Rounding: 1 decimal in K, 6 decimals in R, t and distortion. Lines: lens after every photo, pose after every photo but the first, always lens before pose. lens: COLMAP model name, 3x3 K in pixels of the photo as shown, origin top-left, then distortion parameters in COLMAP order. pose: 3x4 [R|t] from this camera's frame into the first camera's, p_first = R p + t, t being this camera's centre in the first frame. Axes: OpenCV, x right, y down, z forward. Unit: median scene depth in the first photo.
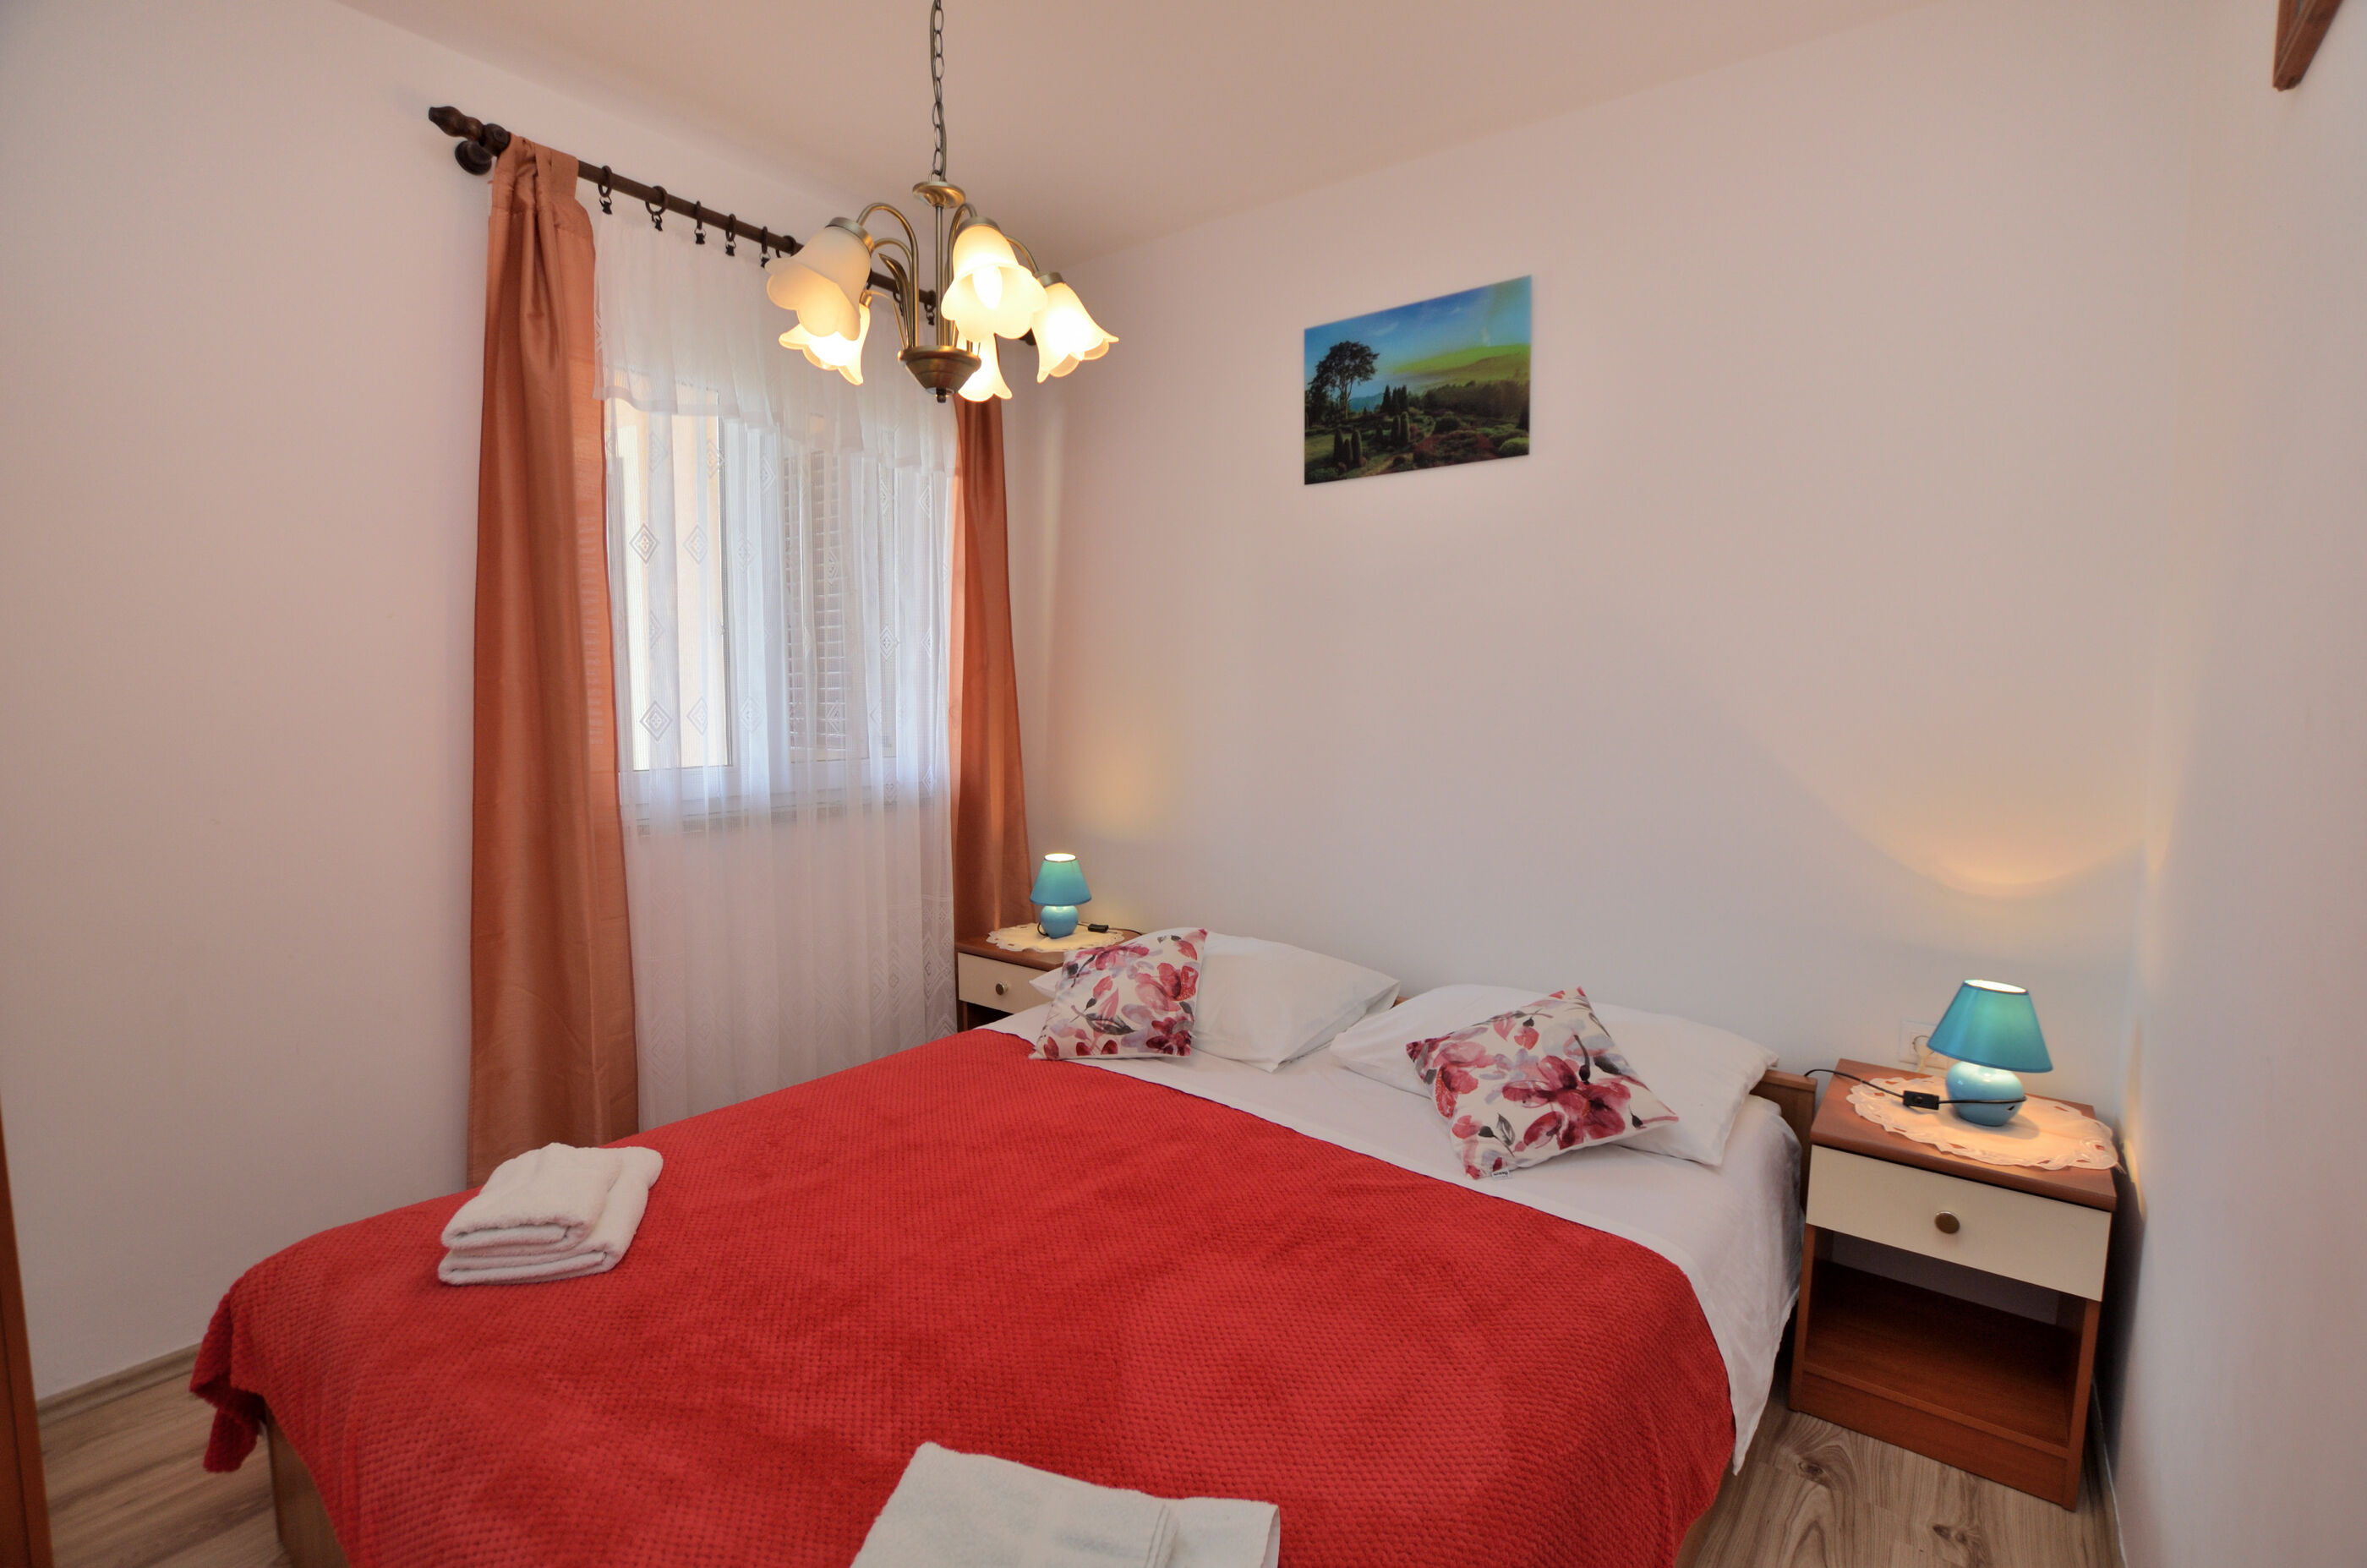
lens RADIAL K [[1042.1, 0, 1210.2], [0, 1042.1, 784.7], [0, 0, 1]] dist [-0.027071, -0.000045]
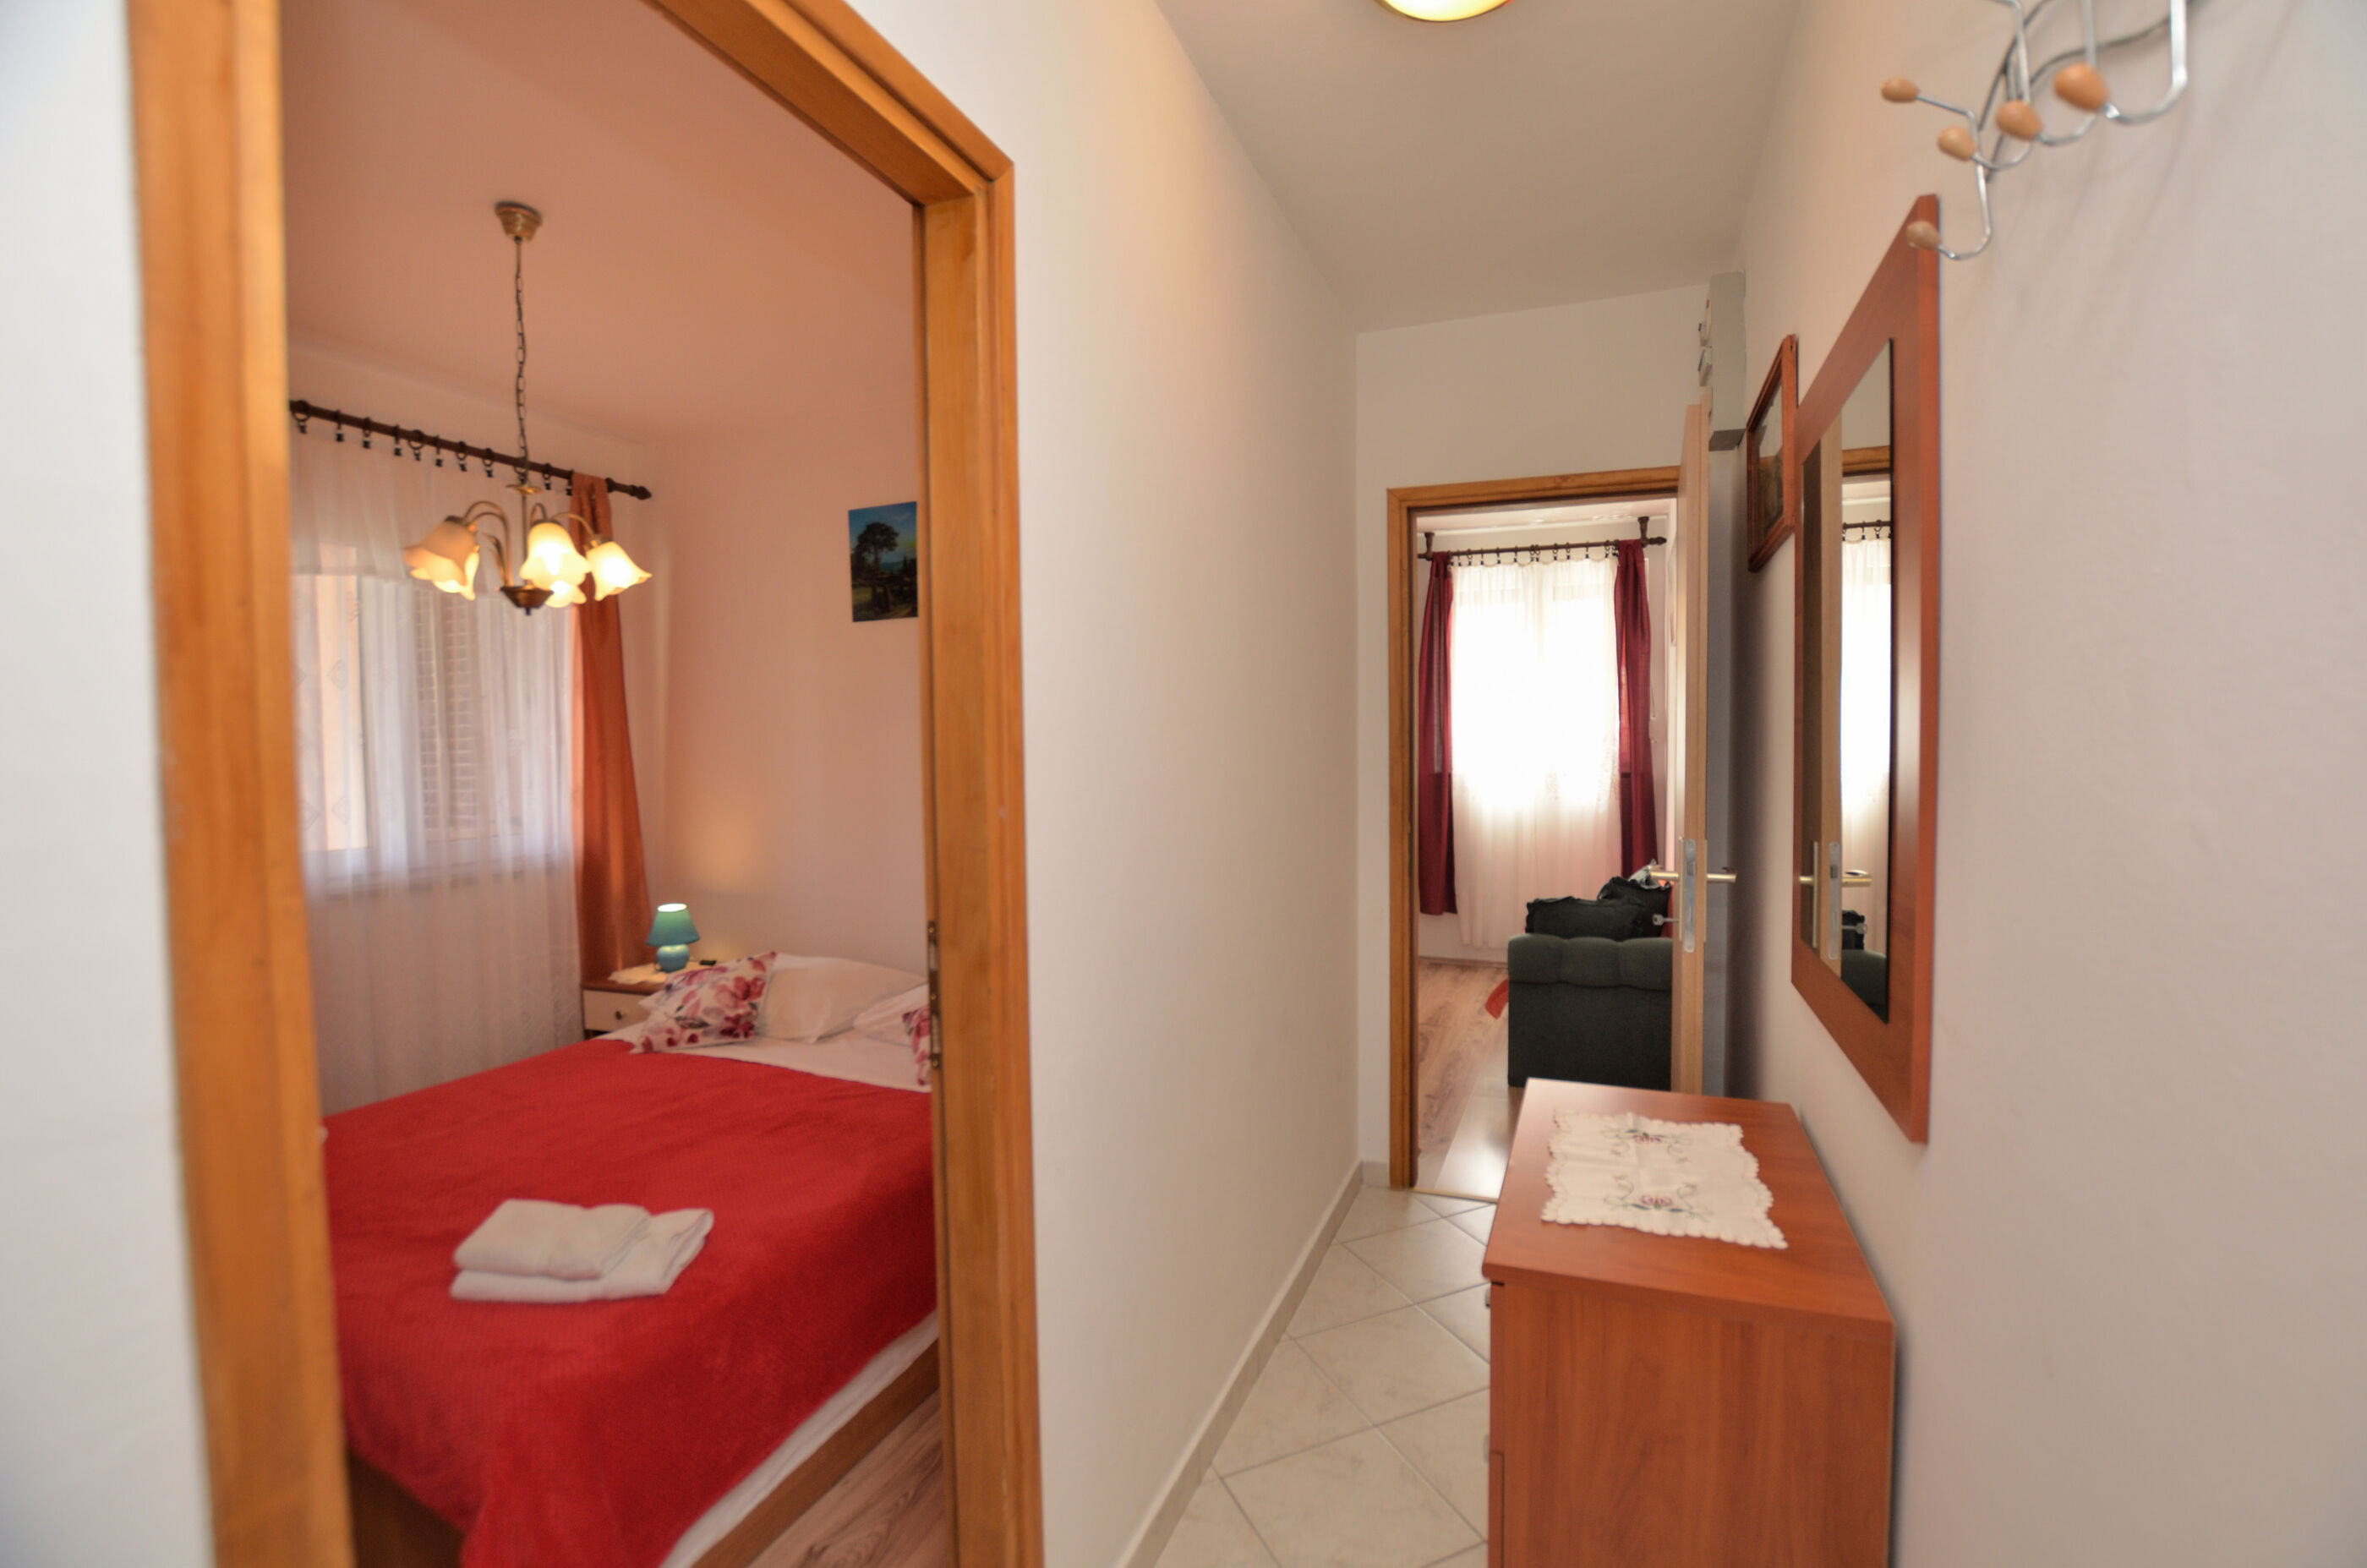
lens RADIAL K [[1032.4, 0, 1199.9], [0, 1032.4, 784.5], [0, 0, 1]] dist [-0.024283, -0.000135]
pose [[0.964208, -0.032527, 0.263145, 0.193848], [0.045166, 0.998091, -0.042124, 0.003123], [-0.261272, 0.052501, 0.963836, -0.476247]]
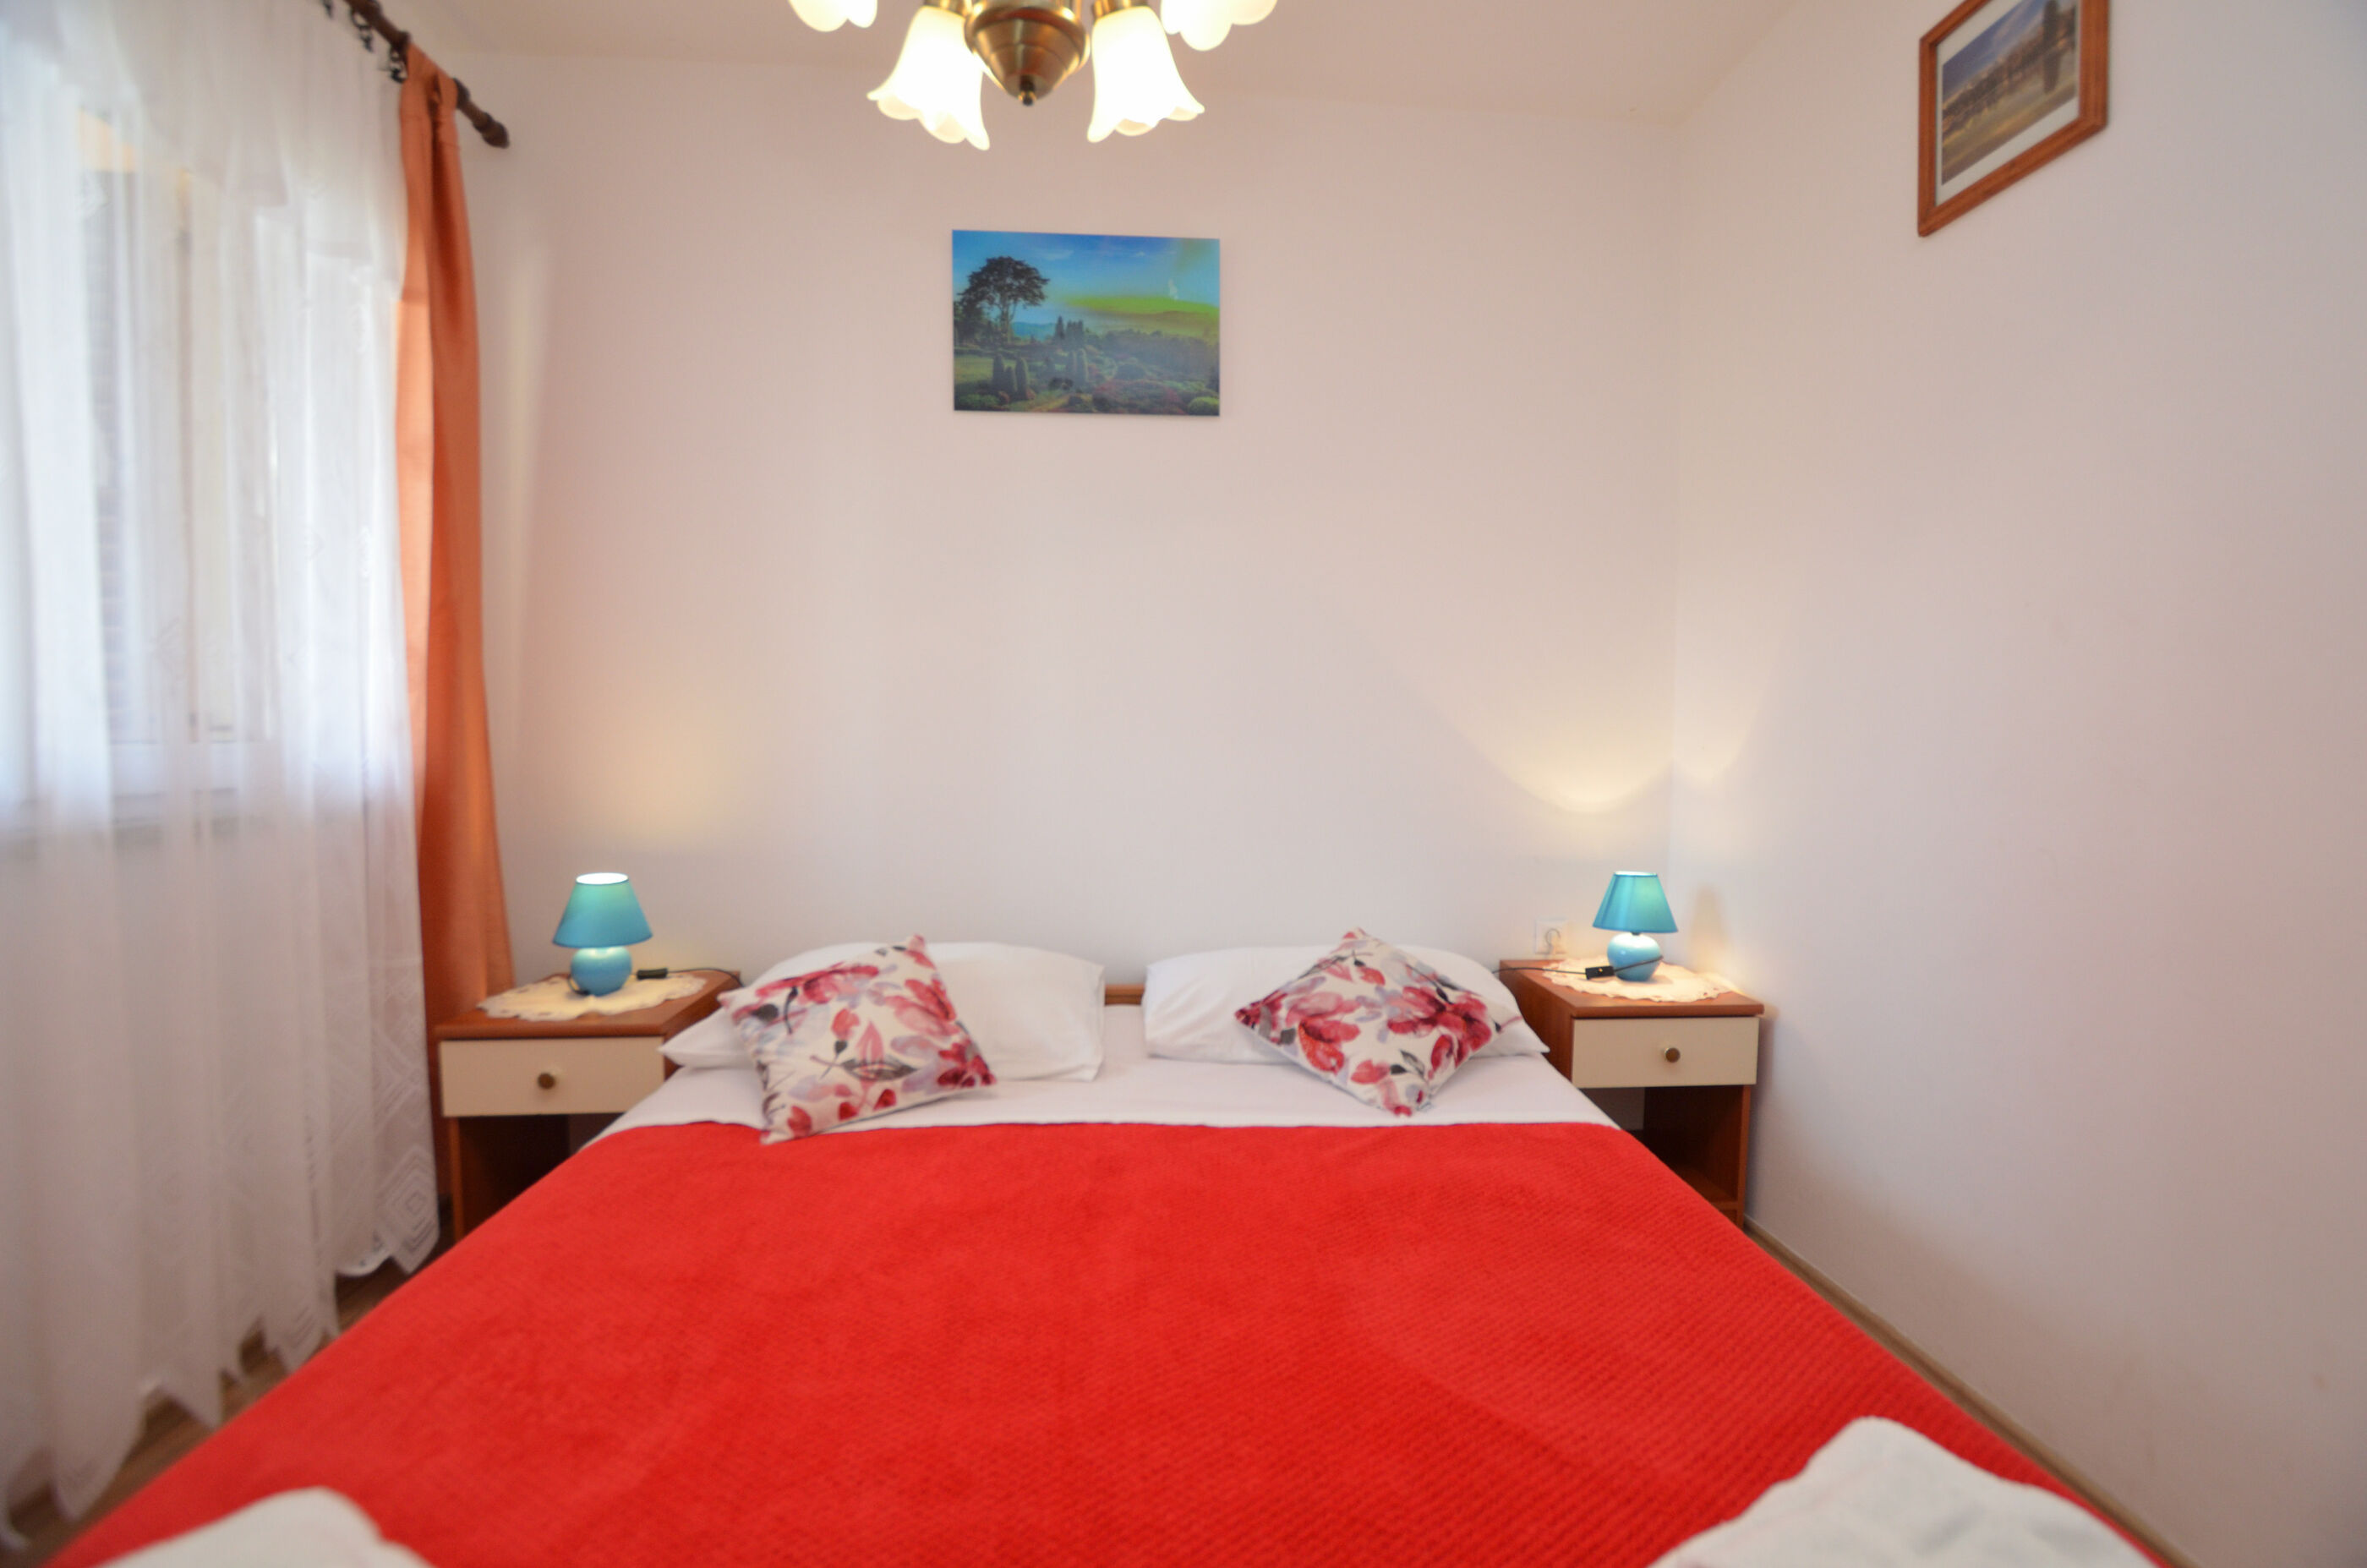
lens RADIAL K [[1032.4, 0, 1199.9], [0, 1032.4, 784.5], [0, 0, 1]] dist [-0.024283, -0.000135]
pose [[0.752362, -0.038047, 0.657650, -0.377357], [0.057240, 0.998331, -0.007727, 0.045067], [-0.656258, 0.043458, 0.753284, 0.276502]]
